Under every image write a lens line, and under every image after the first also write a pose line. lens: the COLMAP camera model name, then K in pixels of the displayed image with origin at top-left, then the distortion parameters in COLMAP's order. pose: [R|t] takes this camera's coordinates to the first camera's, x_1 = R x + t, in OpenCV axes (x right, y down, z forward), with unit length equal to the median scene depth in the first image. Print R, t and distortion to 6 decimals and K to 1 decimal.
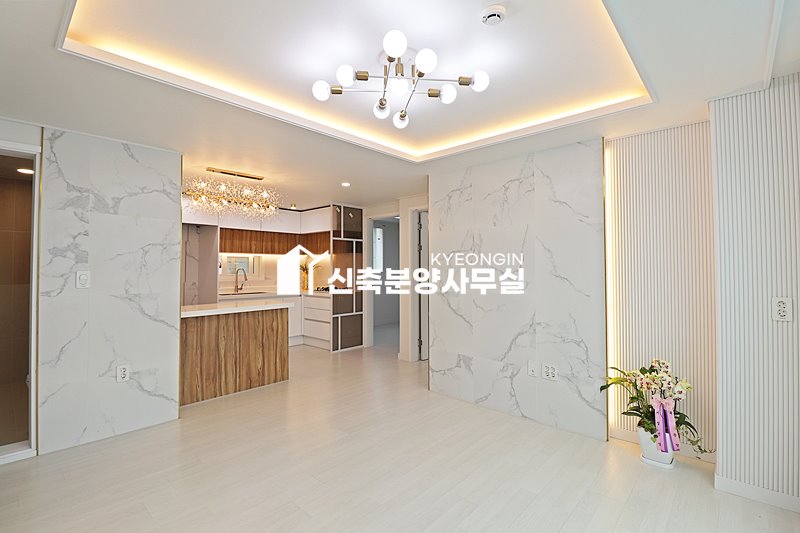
lens RADIAL K [[370.4, 0, 406.5], [0, 370.4, 260.8], [0, 0, 1]] dist [-0.001974, -0.011898]
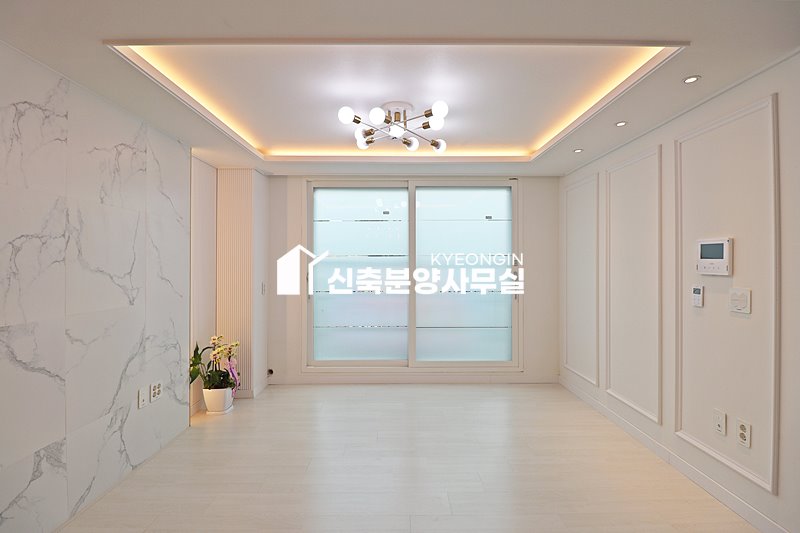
lens RADIAL K [[370.4, 0, 399.2], [0, 370.4, 262.5], [0, 0, 1]] dist [-0.001974, -0.011898]
pose [[-0.674290, 0.003348, 0.738459, -0.540825], [-0.016172, 0.999683, -0.019299, 0.009669], [-0.738290, -0.024955, -0.674022, 1.012131]]
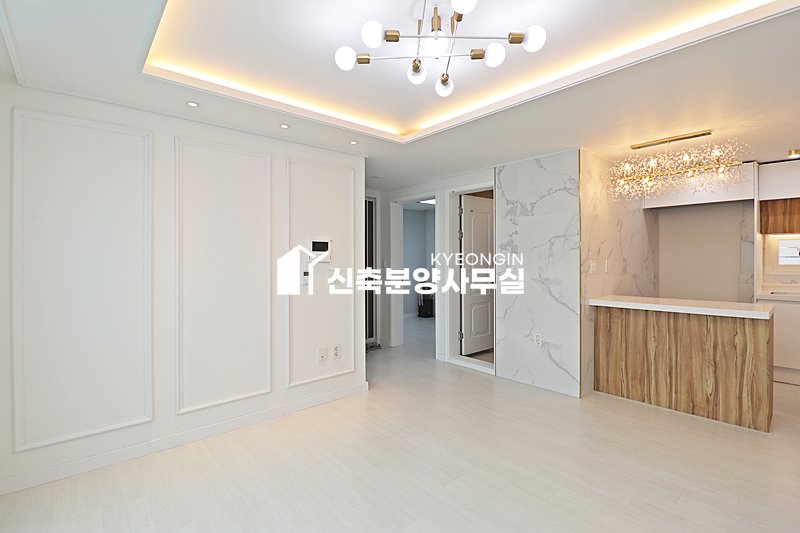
lens RADIAL K [[370.4, 0, 401.6], [0, 370.4, 255.4], [0, 0, 1]] dist [-0.001974, -0.011898]
pose [[-0.118644, 0.004120, -0.992928, 0.444949], [0.027663, 0.999617, 0.000843, -0.000609], [0.992551, -0.027367, -0.118713, 0.553983]]
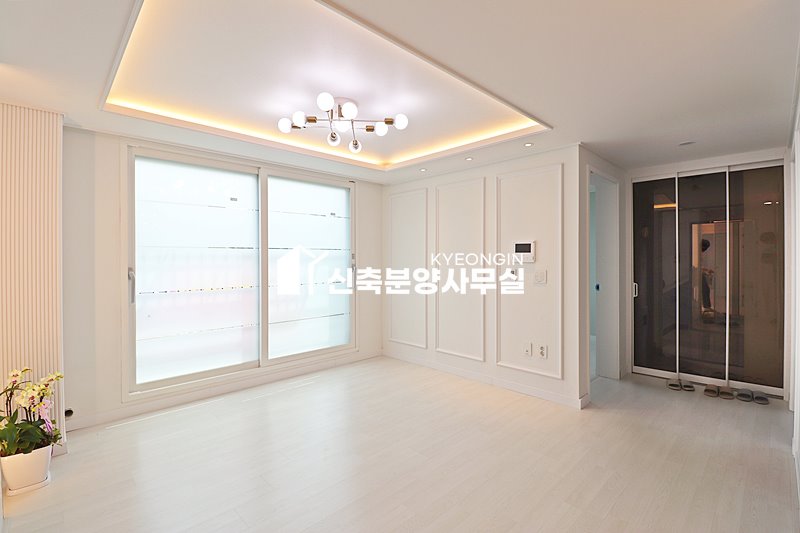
lens RADIAL K [[370.4, 0, 397.1], [0, 370.4, 260.9], [0, 0, 1]] dist [-0.001974, -0.011898]
pose [[-0.997366, 0.004353, 0.072404, -0.177653], [0.003049, 0.999831, -0.018103, 0.024157], [-0.072470, -0.017835, -0.997211, 1.261346]]
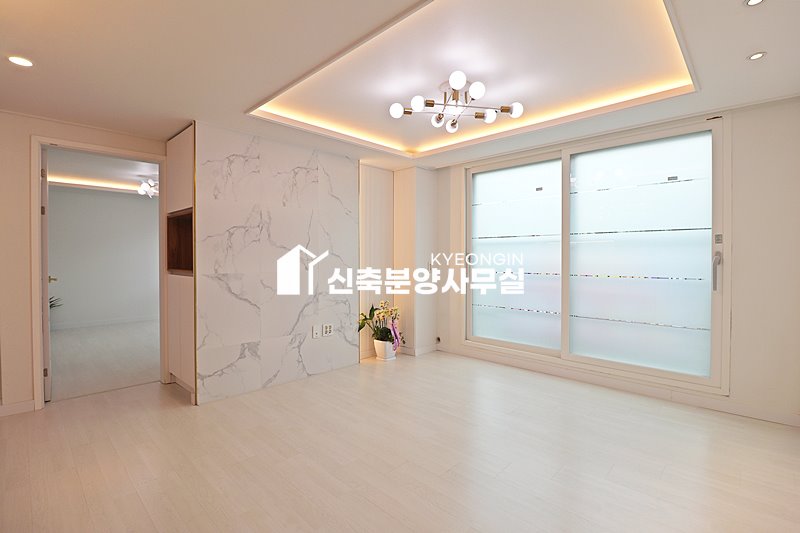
lens RADIAL K [[370.4, 0, 399.0], [0, 370.4, 261.7], [0, 0, 1]] dist [-0.001974, -0.011898]
pose [[0.033026, -0.016602, 0.999317, -0.753541], [-0.021935, 0.999609, 0.017332, 0.034509], [-0.999214, -0.022493, 0.032649, 0.624468]]
